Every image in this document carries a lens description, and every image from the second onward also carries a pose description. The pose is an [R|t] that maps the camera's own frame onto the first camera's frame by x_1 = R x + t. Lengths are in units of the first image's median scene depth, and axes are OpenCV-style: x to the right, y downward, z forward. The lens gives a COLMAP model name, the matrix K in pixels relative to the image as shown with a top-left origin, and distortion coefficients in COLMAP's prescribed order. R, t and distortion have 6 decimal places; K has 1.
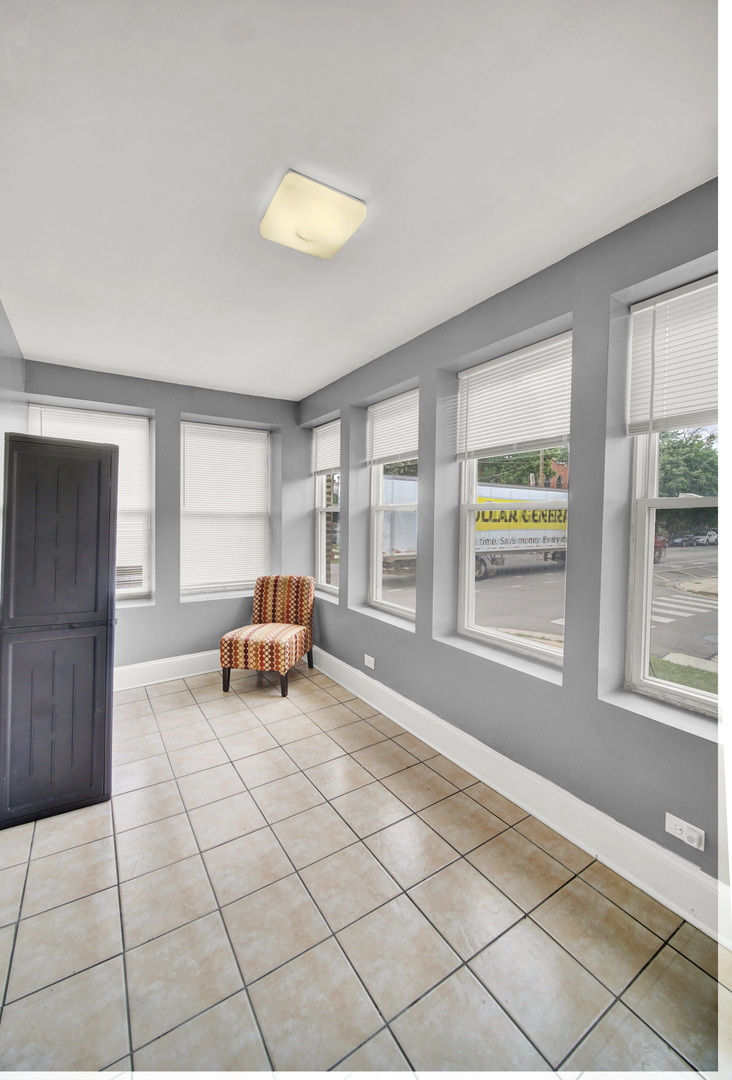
lens RADIAL K [[430.1, 0, 359.4], [0, 430.1, 530.6], [0, 0, 1]] dist [-0.001971, -0.000296]
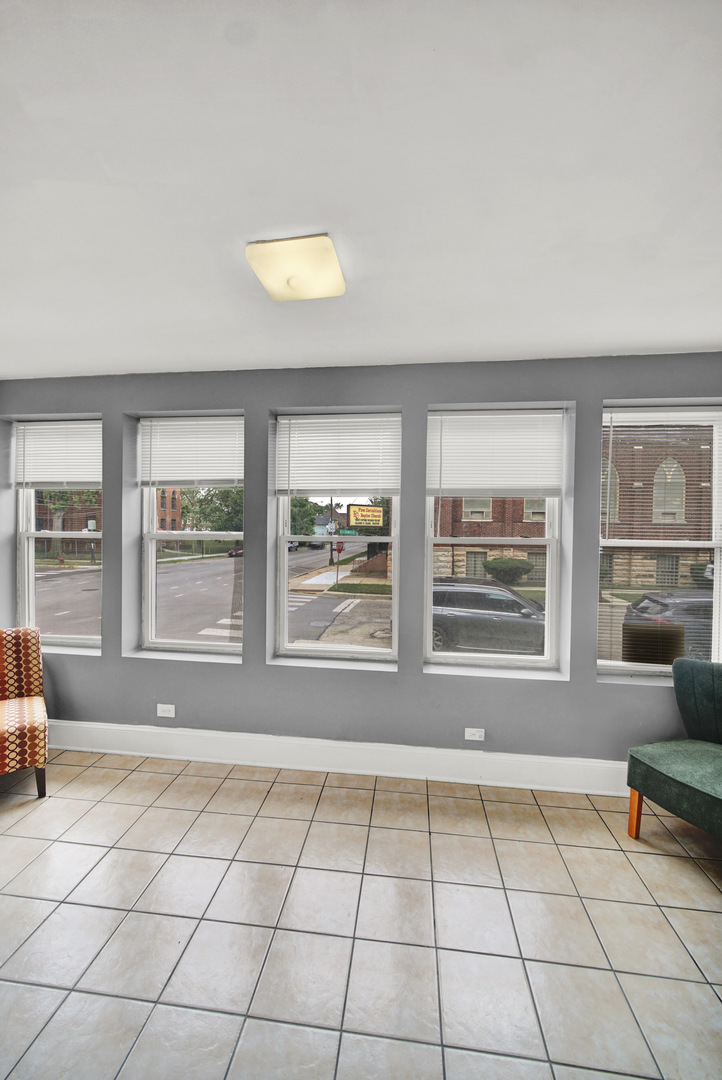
lens RADIAL K [[437.1, 0, 355.2], [0, 437.1, 540.8], [0, 0, 1]] dist [-0.001272, 0.000369]
pose [[0.630135, -0.016635, 0.776307, -0.408197], [0.017222, 0.999824, 0.007445, -0.043693], [-0.776294, 0.008679, 0.630311, 0.121380]]
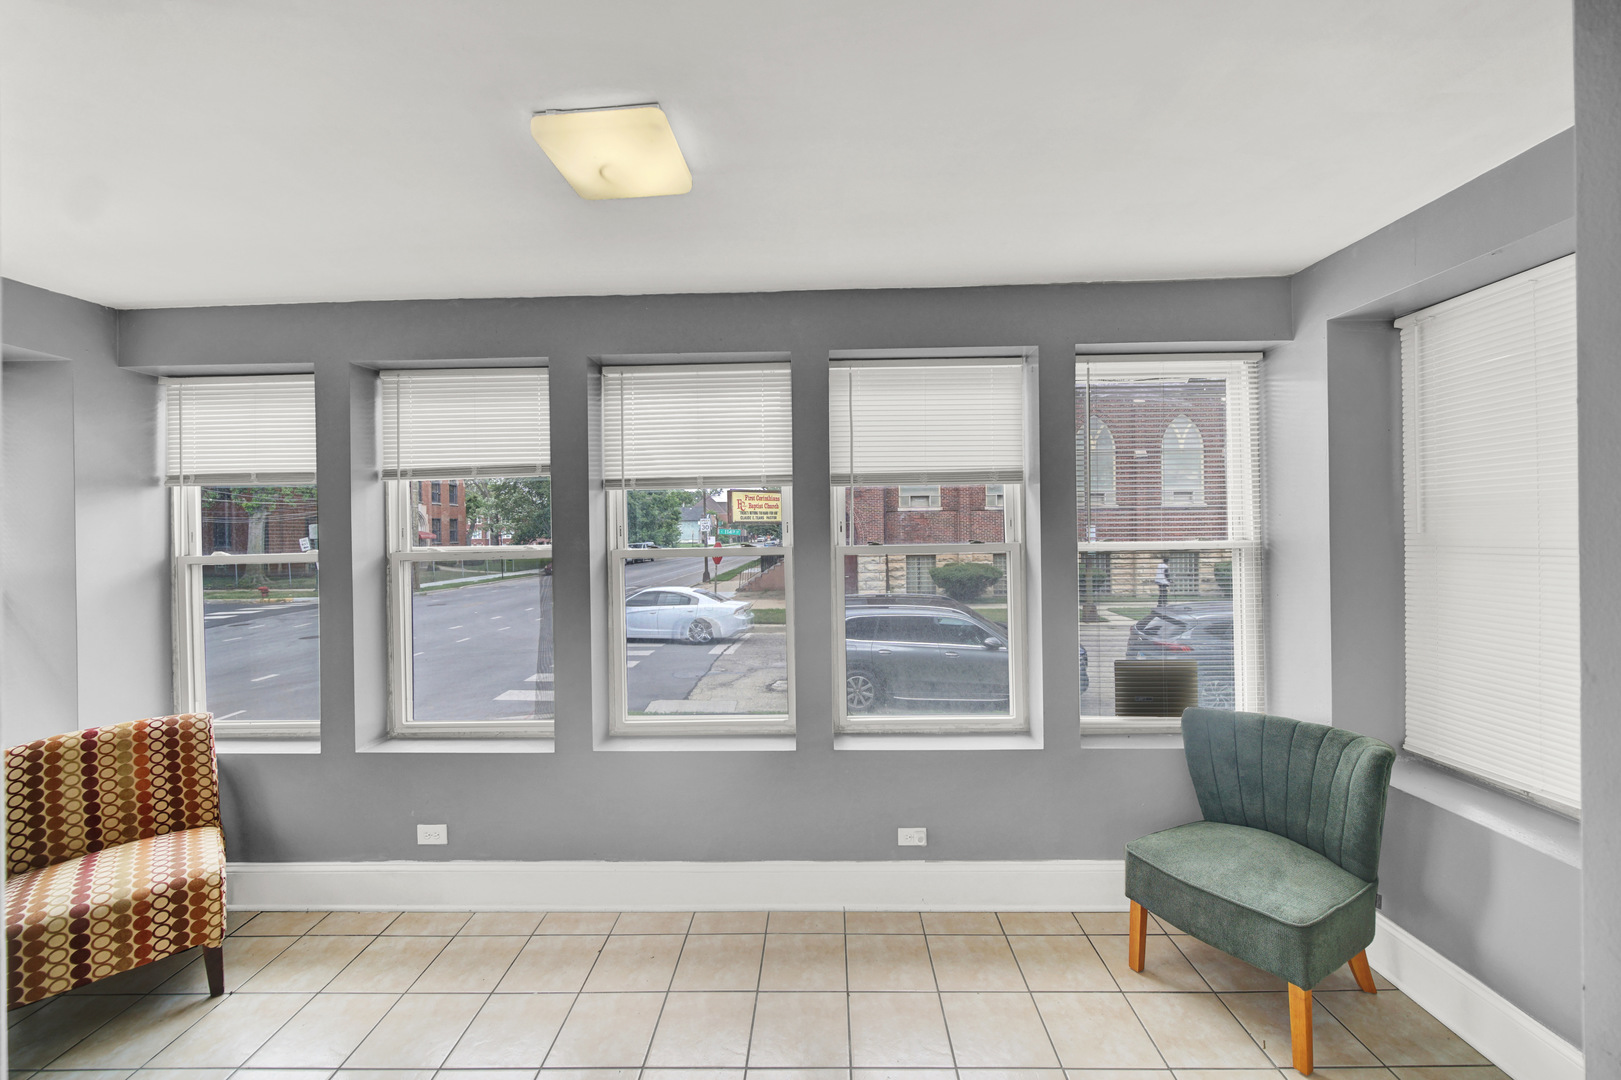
lens RADIAL K [[656.0, 0, 810.6], [0, 656.0, 531.2], [0, 0, 1]] dist [-0.001272, 0.000369]
pose [[0.548223, -0.021641, 0.836052, -0.394327], [0.046312, 0.998917, -0.004512, -0.059185], [-0.835049, 0.041193, 0.548631, 0.103206]]
